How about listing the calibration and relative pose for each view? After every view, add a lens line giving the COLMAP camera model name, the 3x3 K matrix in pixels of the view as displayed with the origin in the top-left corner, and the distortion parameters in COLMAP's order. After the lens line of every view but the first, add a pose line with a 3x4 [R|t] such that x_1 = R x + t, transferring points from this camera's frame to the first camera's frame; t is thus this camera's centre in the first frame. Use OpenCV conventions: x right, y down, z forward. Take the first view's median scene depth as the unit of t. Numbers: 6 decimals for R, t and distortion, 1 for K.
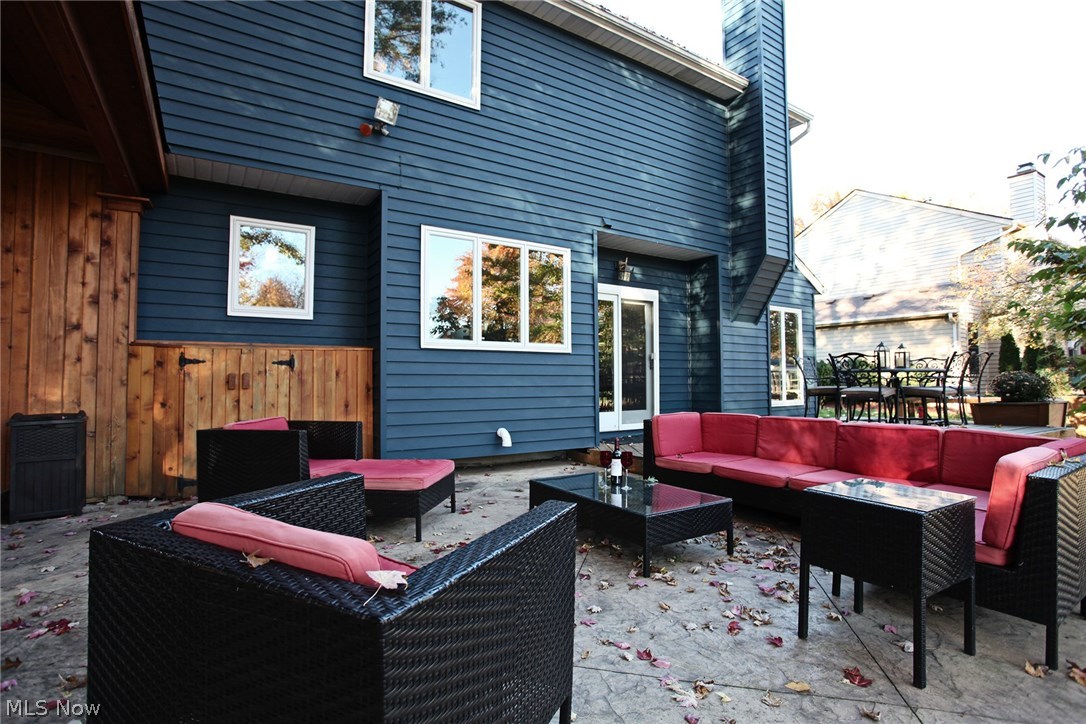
lens RADIAL K [[525.3, 0, 546.6], [0, 525.3, 362.1], [0, 0, 1]] dist [-0.038854, -0.000249]
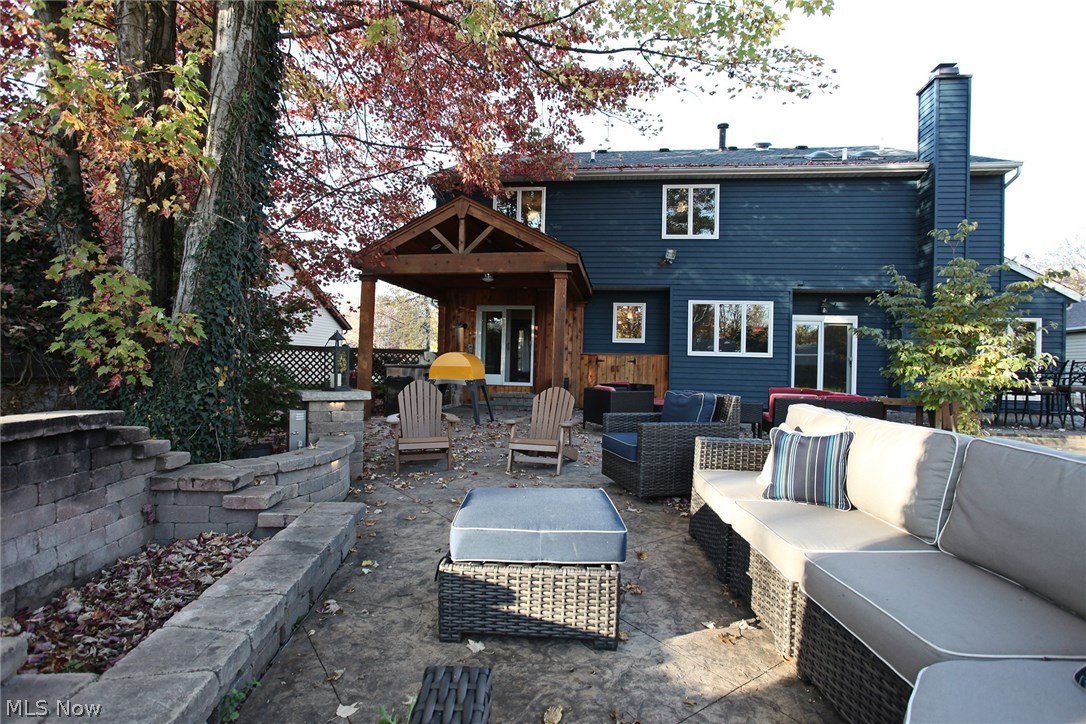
lens RADIAL K [[525.3, 0, 543.5], [0, 525.3, 363.8], [0, 0, 1]] dist [-0.038854, -0.000249]
pose [[0.746878, 0.018145, -0.664713, 0.761698], [-0.005584, 0.999764, 0.021017, -0.034550], [0.664938, -0.011986, 0.746803, -1.036959]]
